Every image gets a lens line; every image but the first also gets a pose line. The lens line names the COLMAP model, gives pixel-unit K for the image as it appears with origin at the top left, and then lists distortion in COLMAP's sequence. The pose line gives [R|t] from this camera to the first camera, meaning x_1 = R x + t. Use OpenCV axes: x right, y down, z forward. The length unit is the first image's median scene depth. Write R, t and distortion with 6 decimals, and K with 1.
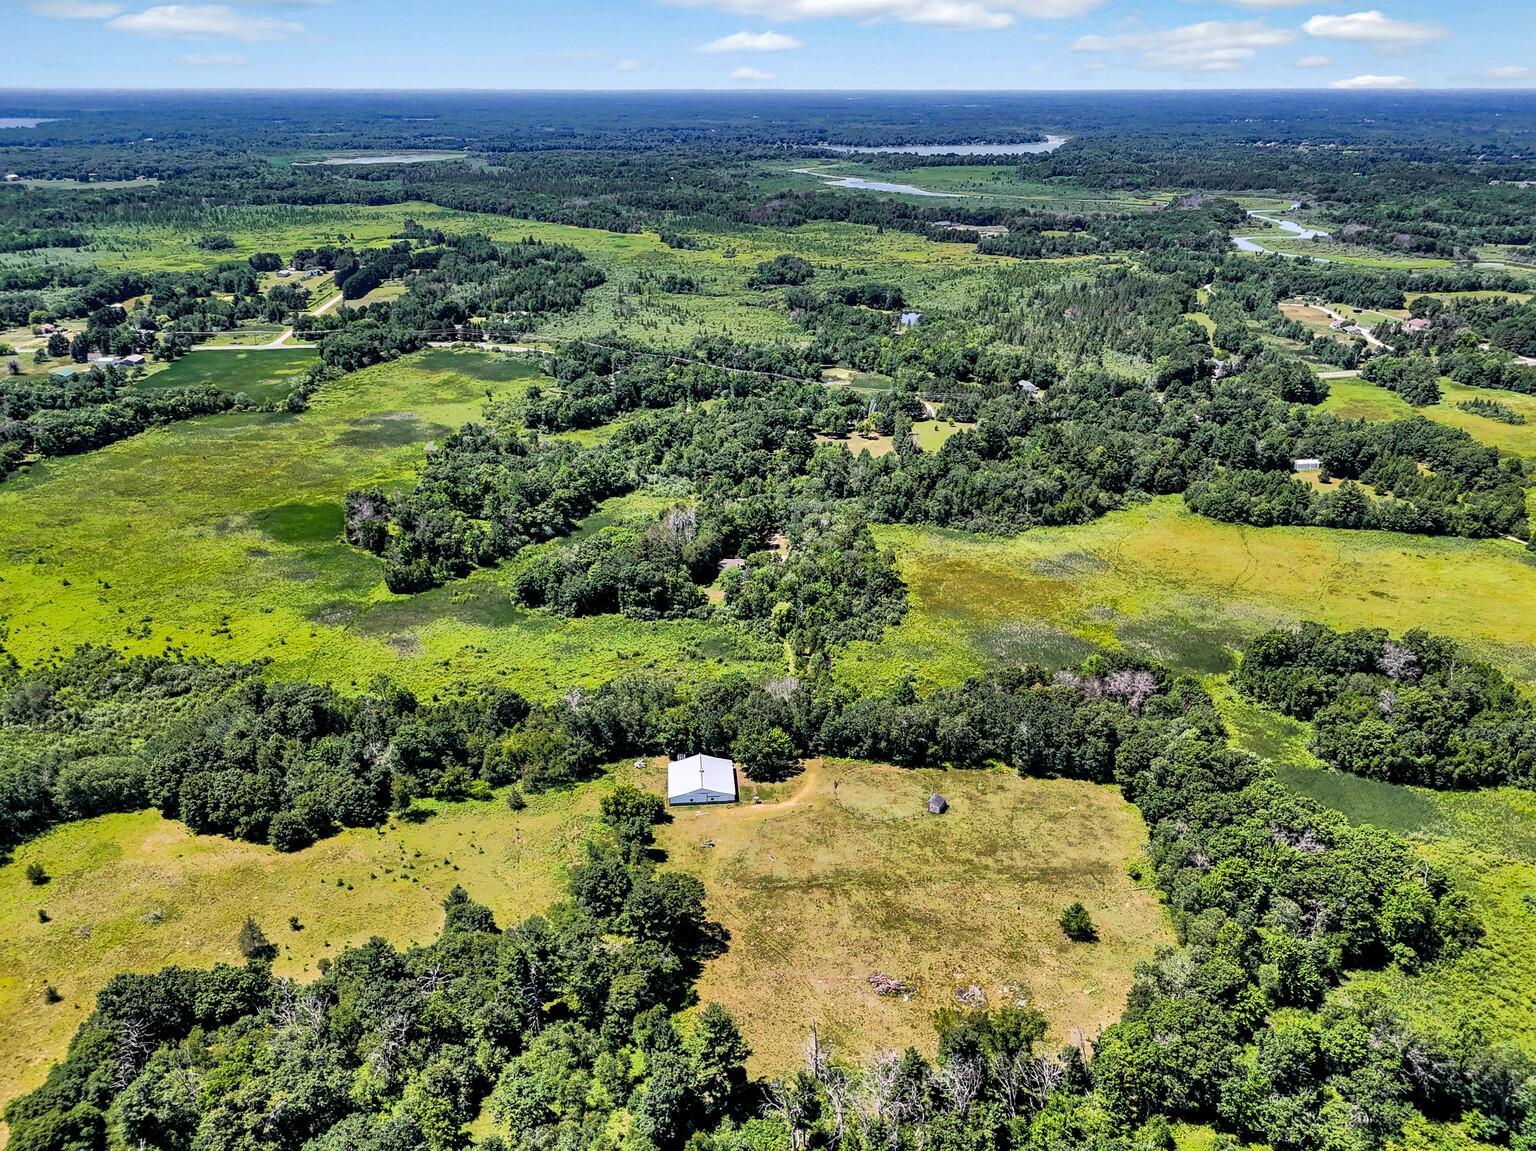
lens RADIAL K [[1155.4, 0, 780.1], [0, 1155.4, 572.9], [0, 0, 1]] dist [0.074763, -0.072240]
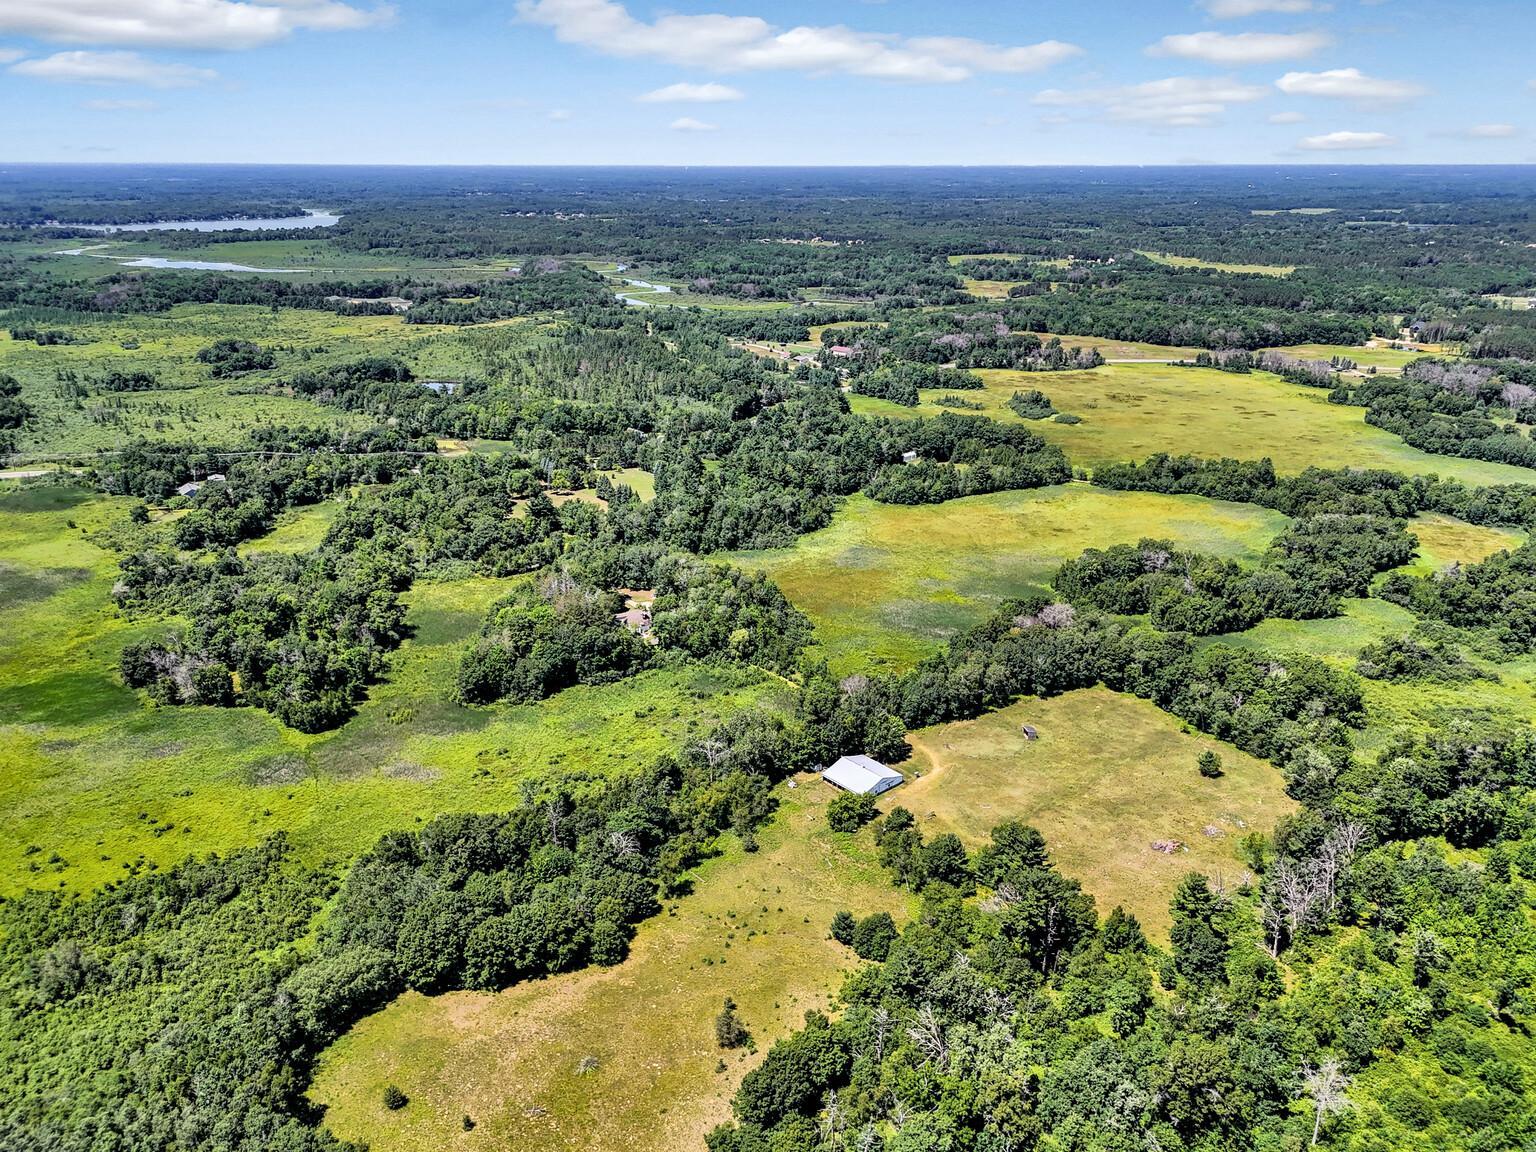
lens RADIAL K [[1122.9, 0, 772.1], [0, 1122.9, 635.8], [0, 0, 1]] dist [0.140447, -0.148476]
pose [[0.808923, -0.233127, 0.539718, -0.492361], [0.235274, 0.969671, 0.066214, -0.028291], [-0.538785, 0.073419, 0.839238, 0.107262]]
